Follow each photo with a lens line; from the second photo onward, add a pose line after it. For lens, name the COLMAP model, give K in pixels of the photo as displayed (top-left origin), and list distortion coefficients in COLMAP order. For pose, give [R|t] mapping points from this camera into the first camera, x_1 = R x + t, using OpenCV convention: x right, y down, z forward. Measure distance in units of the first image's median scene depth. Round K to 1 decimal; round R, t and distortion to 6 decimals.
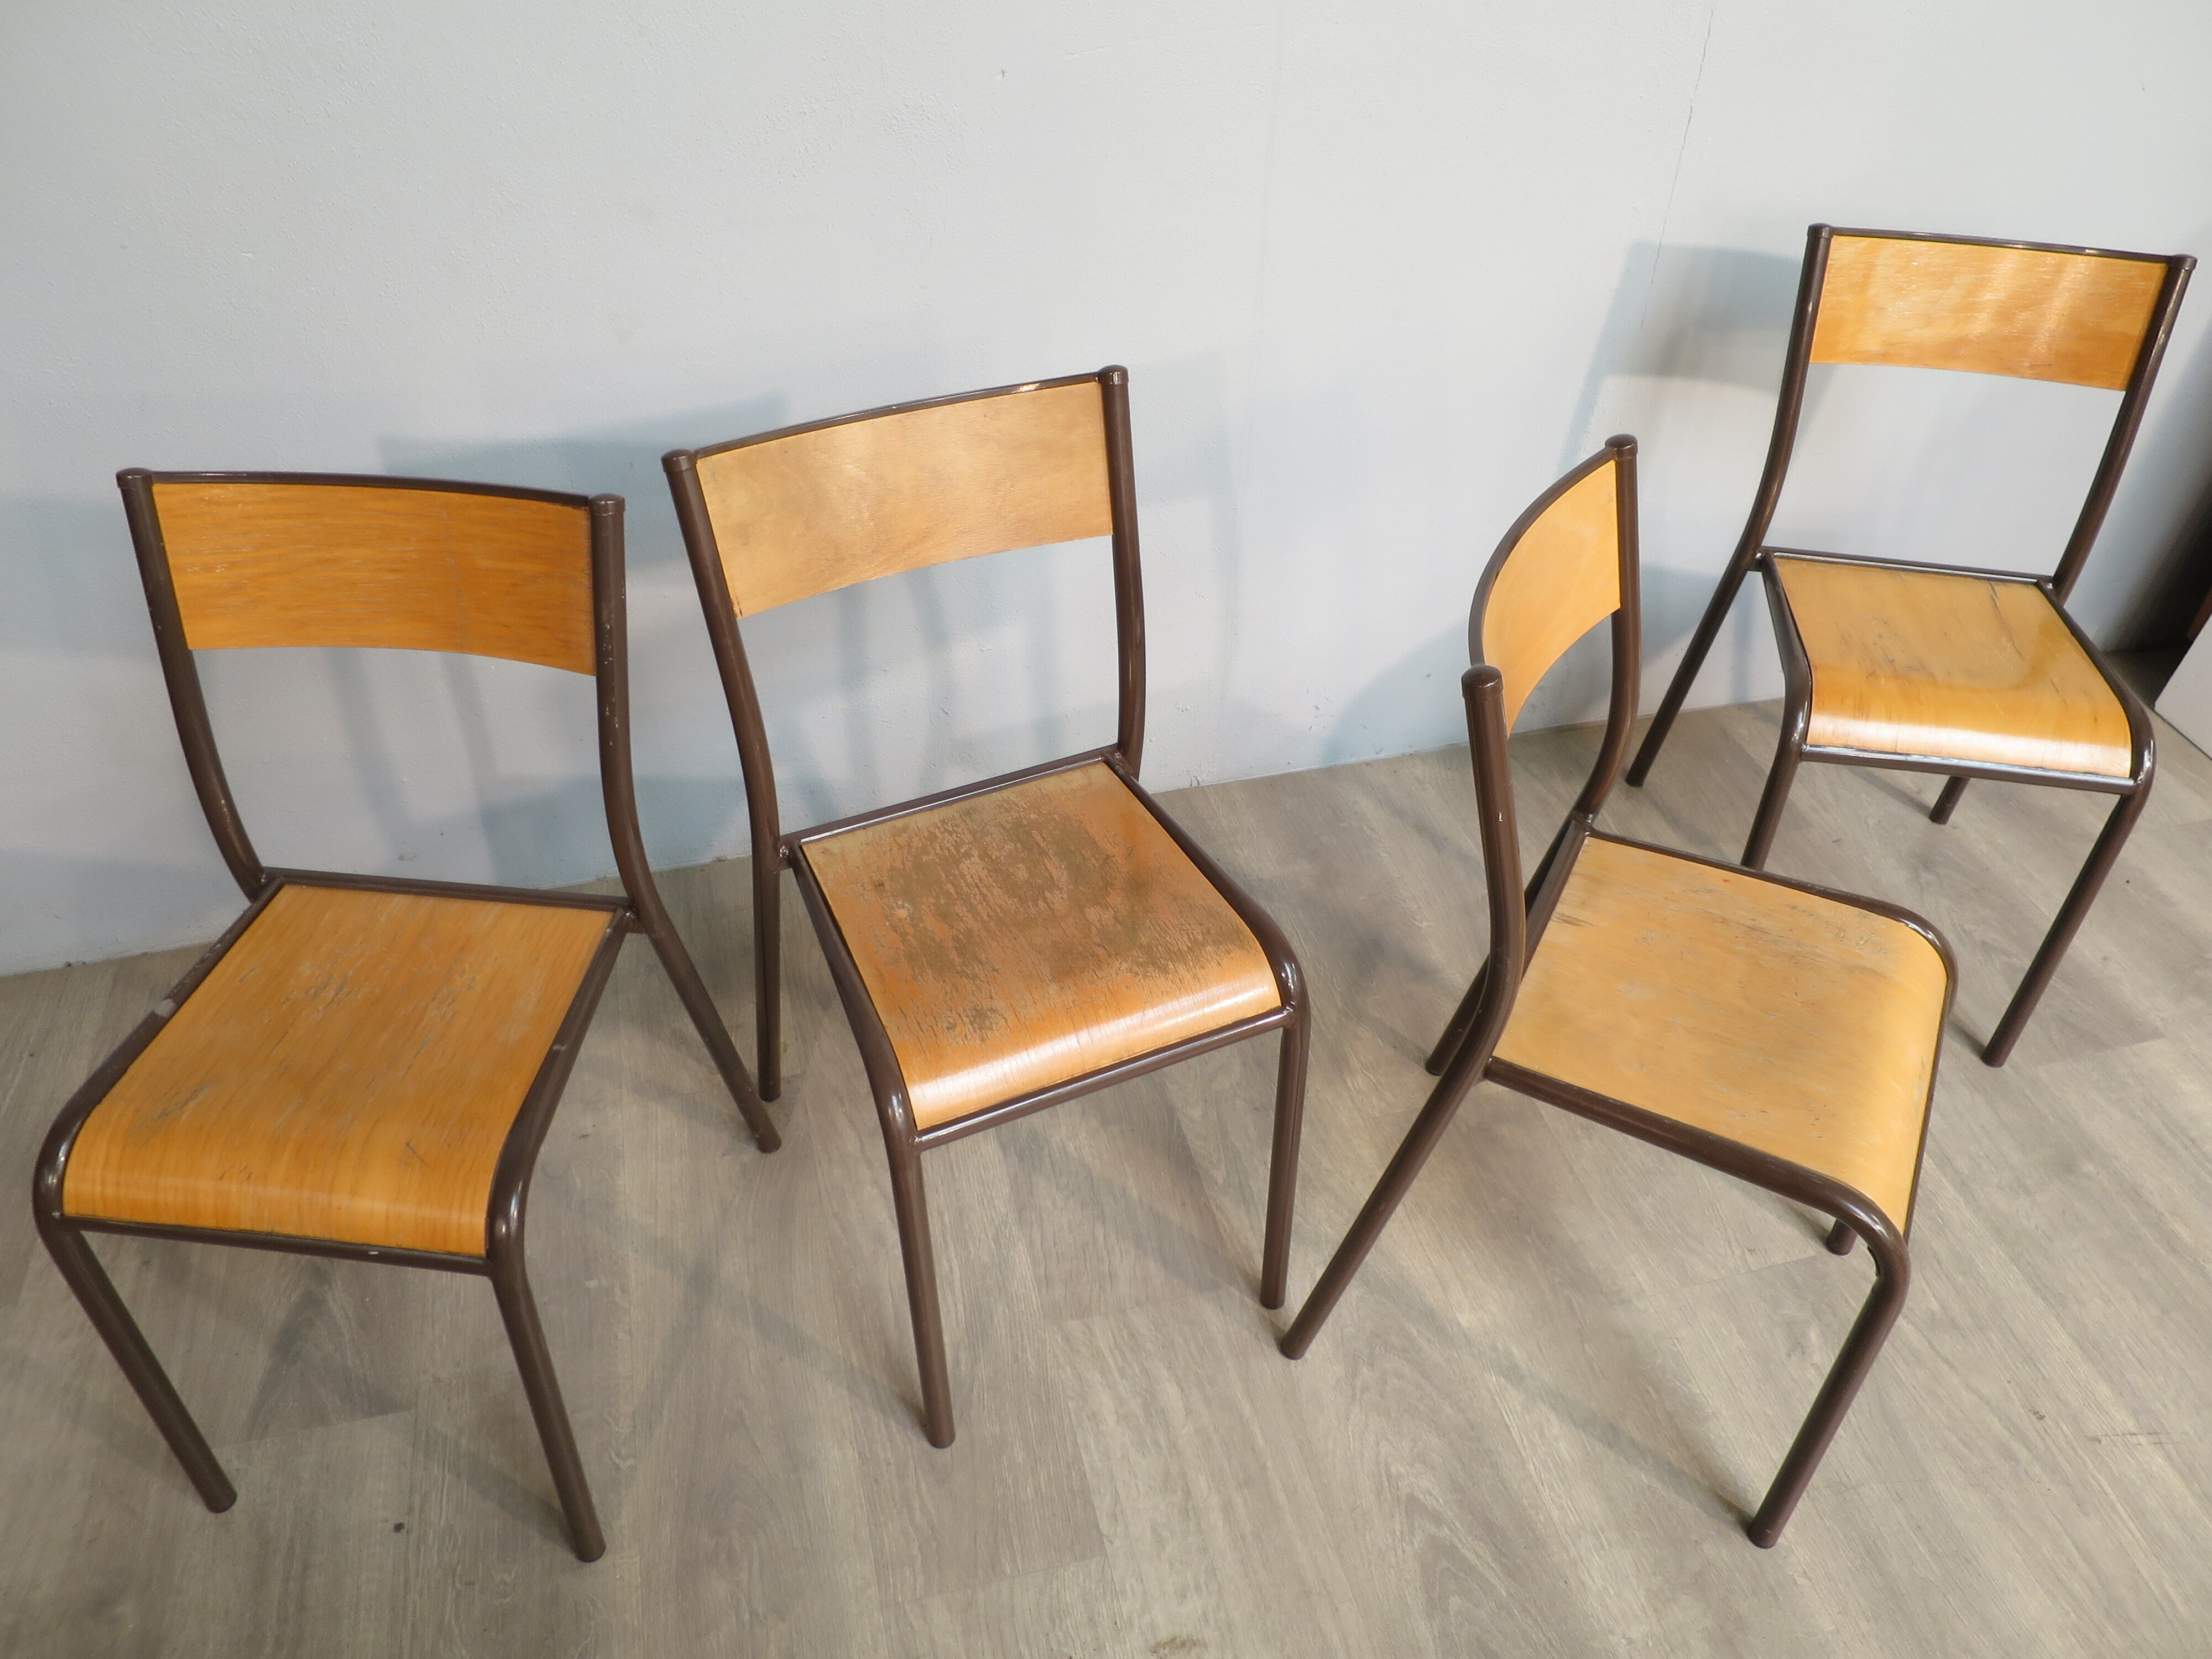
lens RADIAL K [[1599.4, 0, 1106.0], [0, 1599.4, 829.5], [0, 0, 1]] dist [-0.046598, 0.011397]
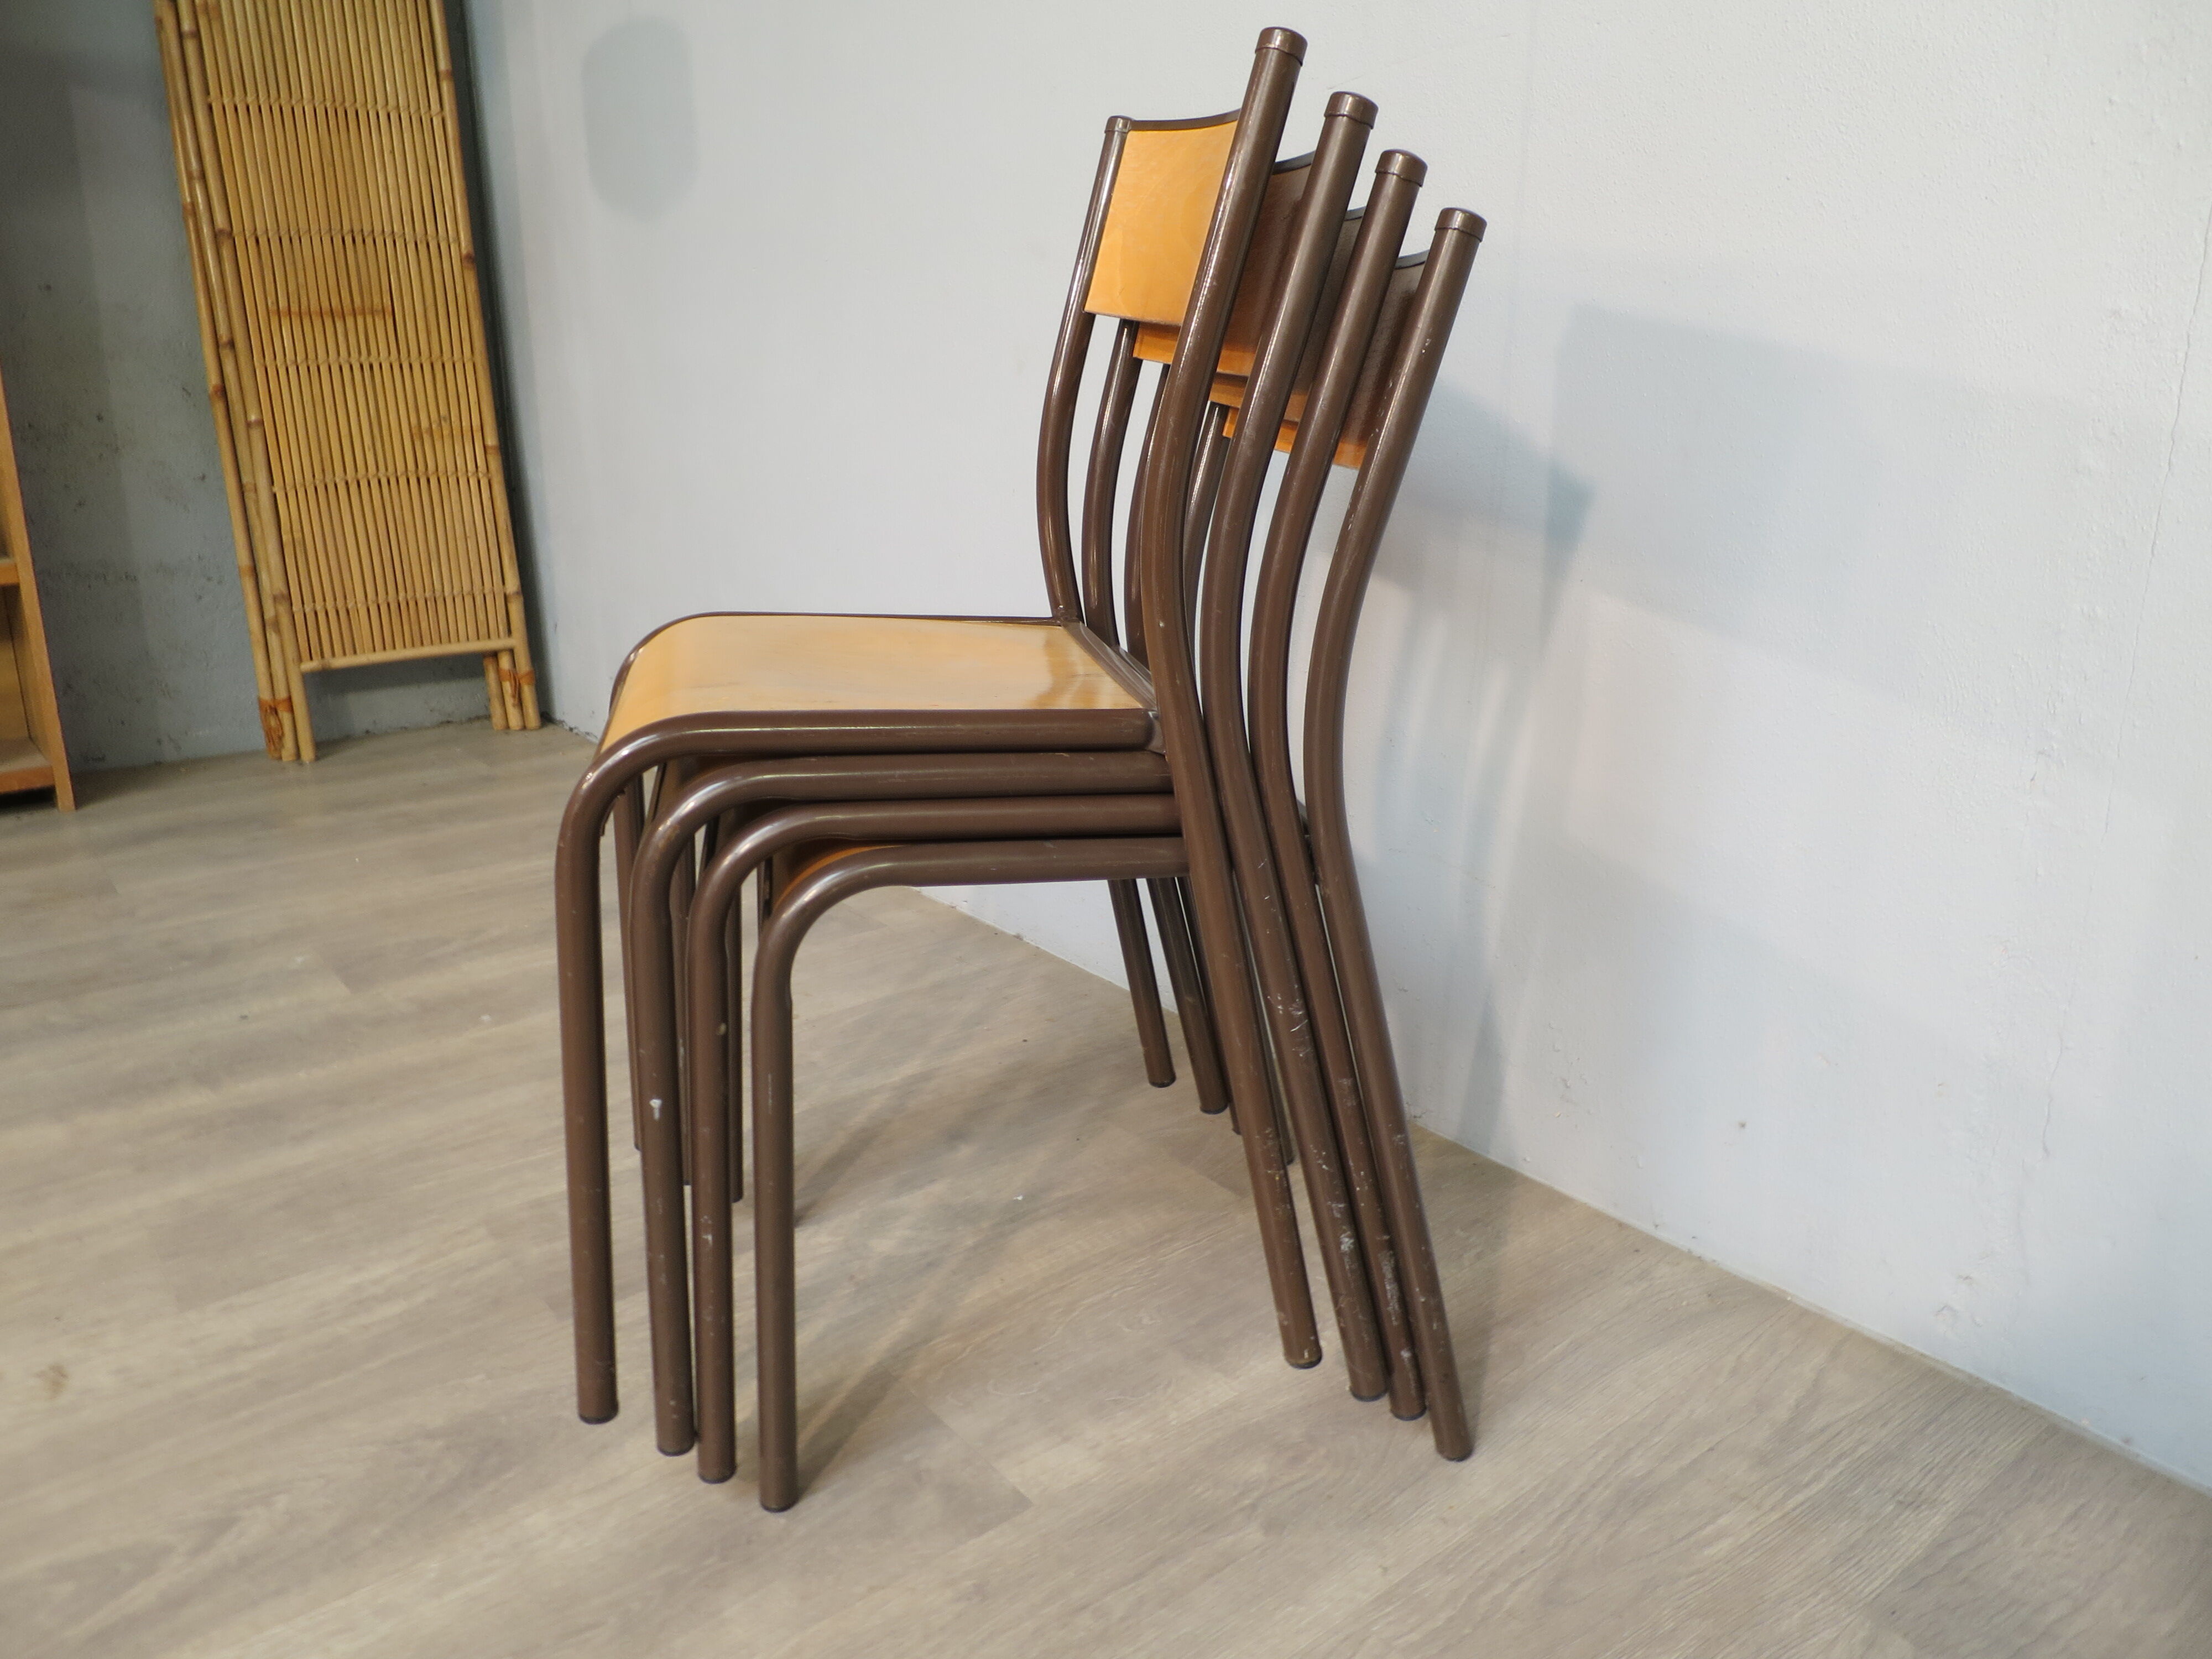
lens RADIAL K [[1599.4, 0, 1106.0], [0, 1599.4, 829.5], [0, 0, 1]] dist [-0.046598, 0.011397]
pose [[0.410882, 0.250941, -0.876473, 0.865874], [-0.583650, 0.810948, -0.041429, -0.035829], [0.700377, 0.528576, 0.479666, 0.735348]]
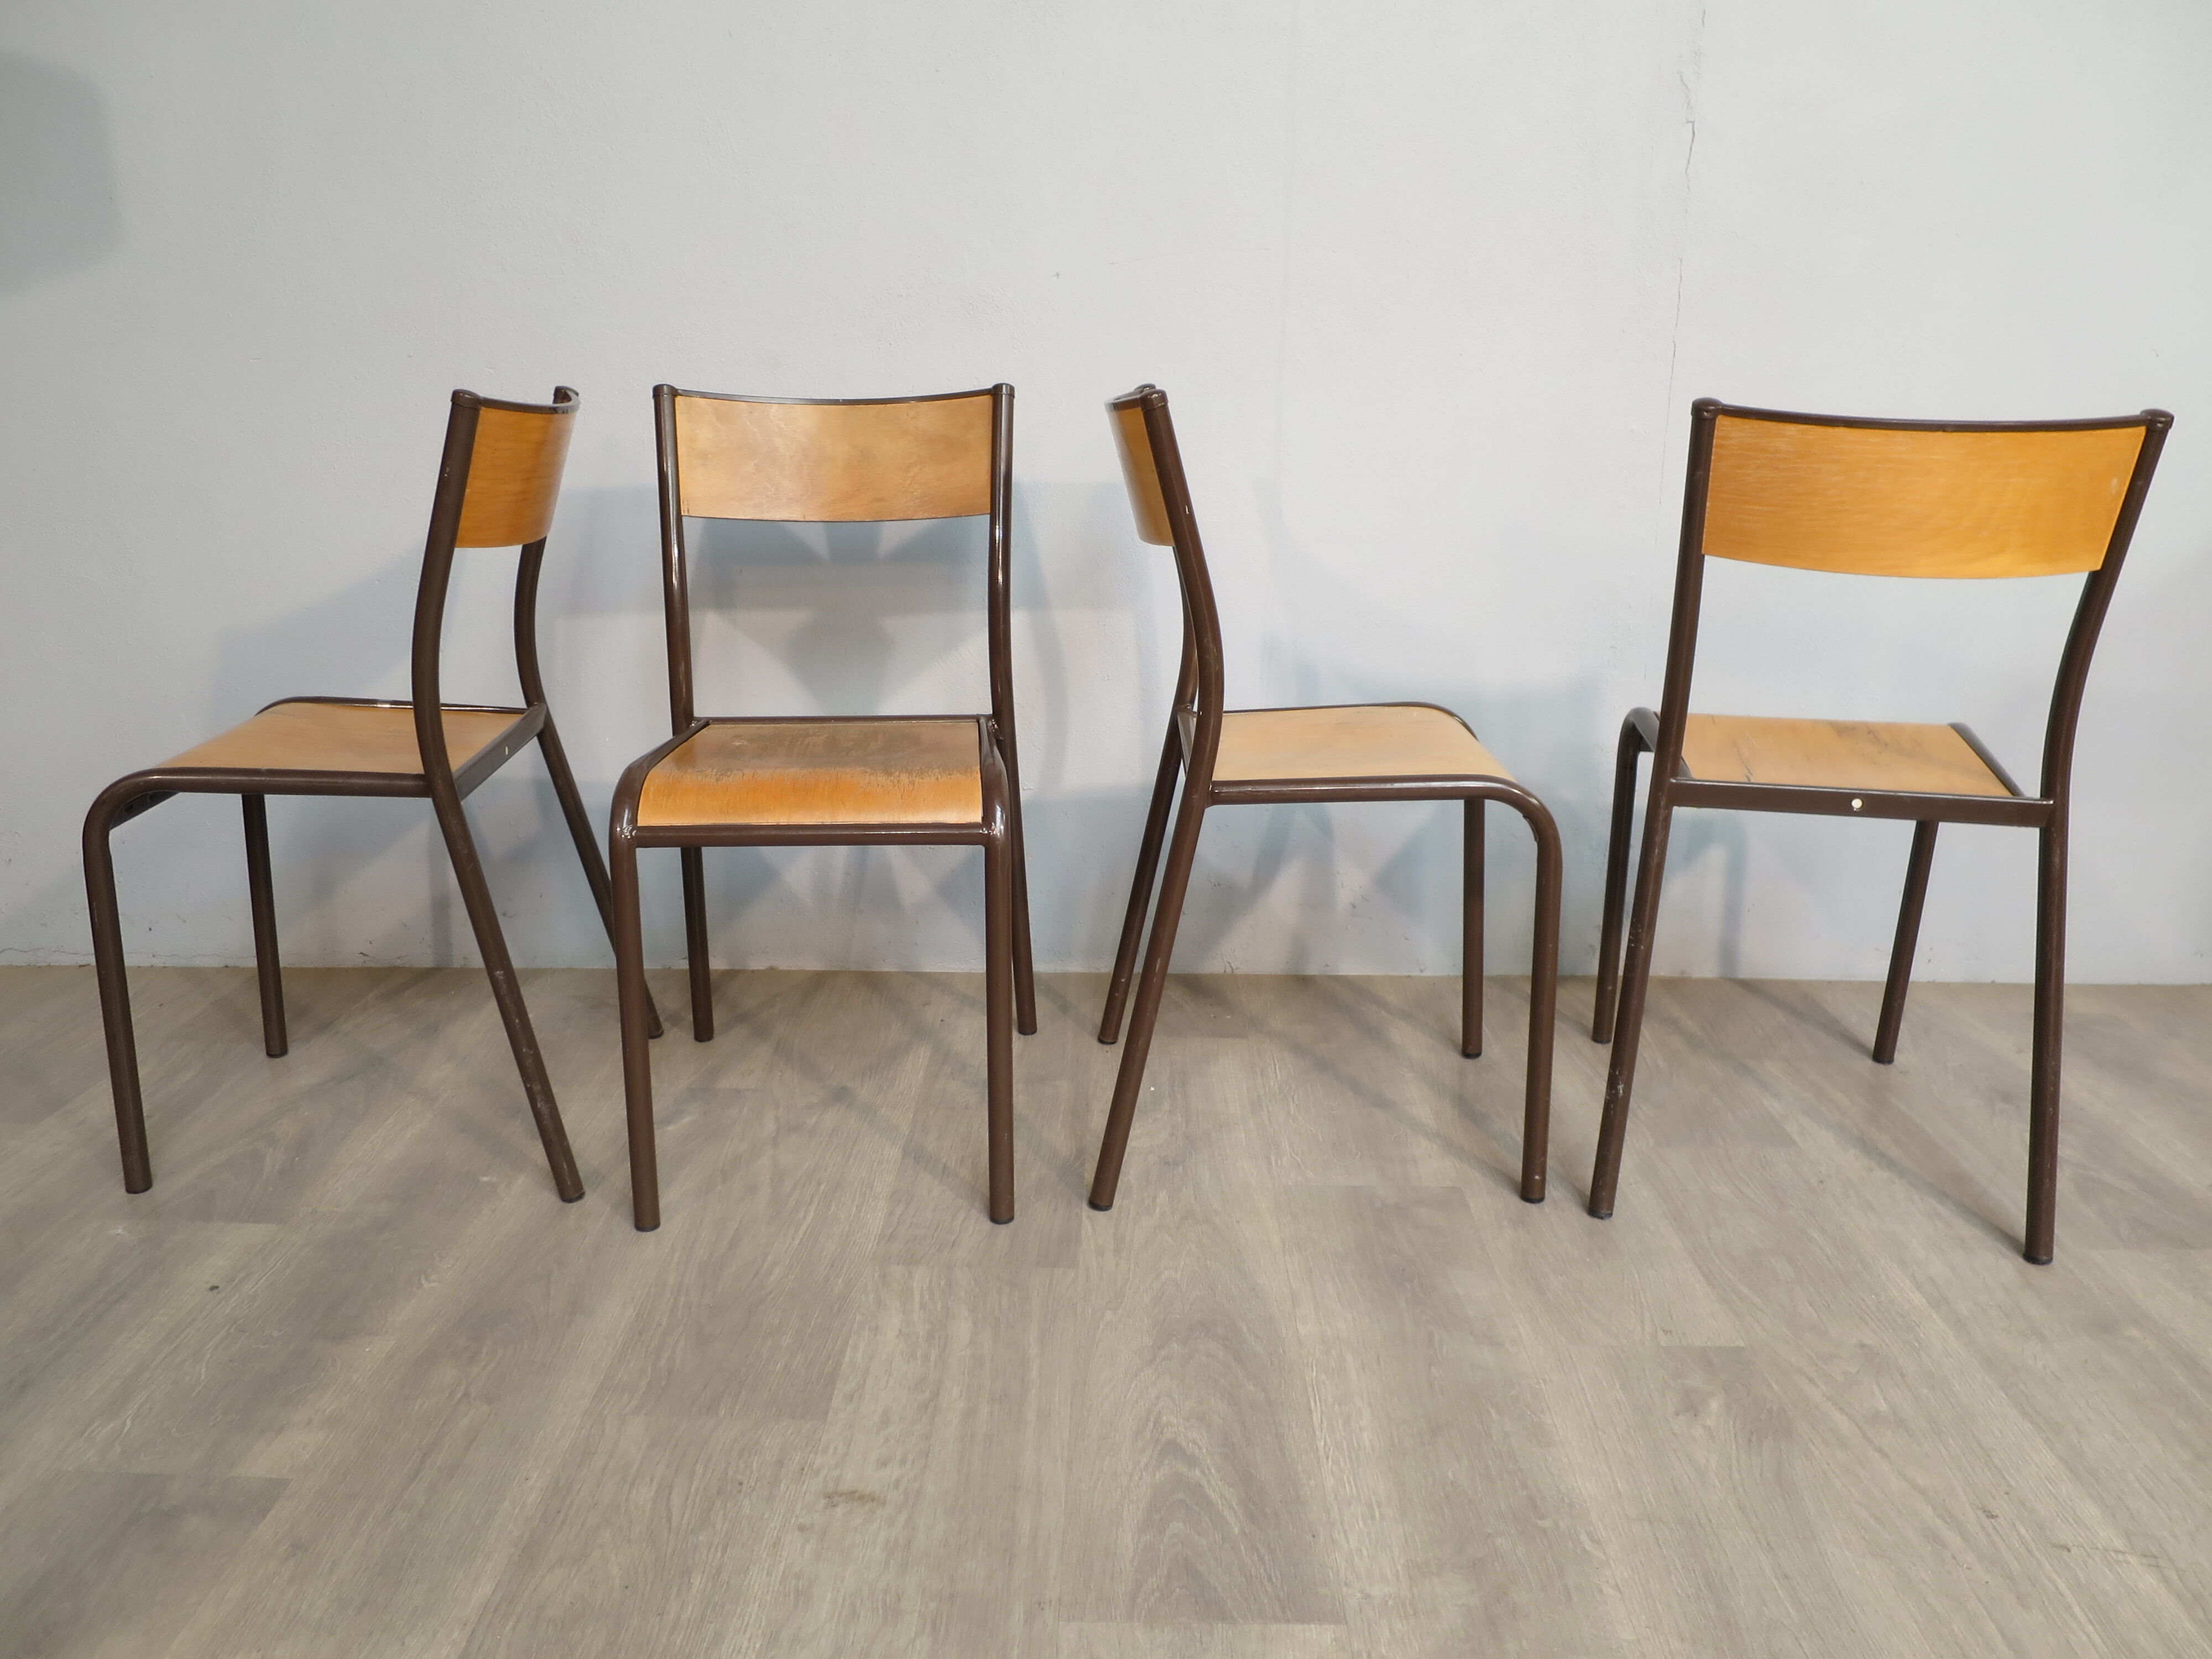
lens RADIAL K [[1599.4, 0, 1106.0], [0, 1599.4, 829.5], [0, 0, 1]] dist [-0.046598, 0.011397]
pose [[0.964681, 0.063650, -0.255616, 0.346129], [-0.163747, 0.905007, -0.392619, 0.446431], [0.206344, 0.420609, 0.883465, 0.063194]]
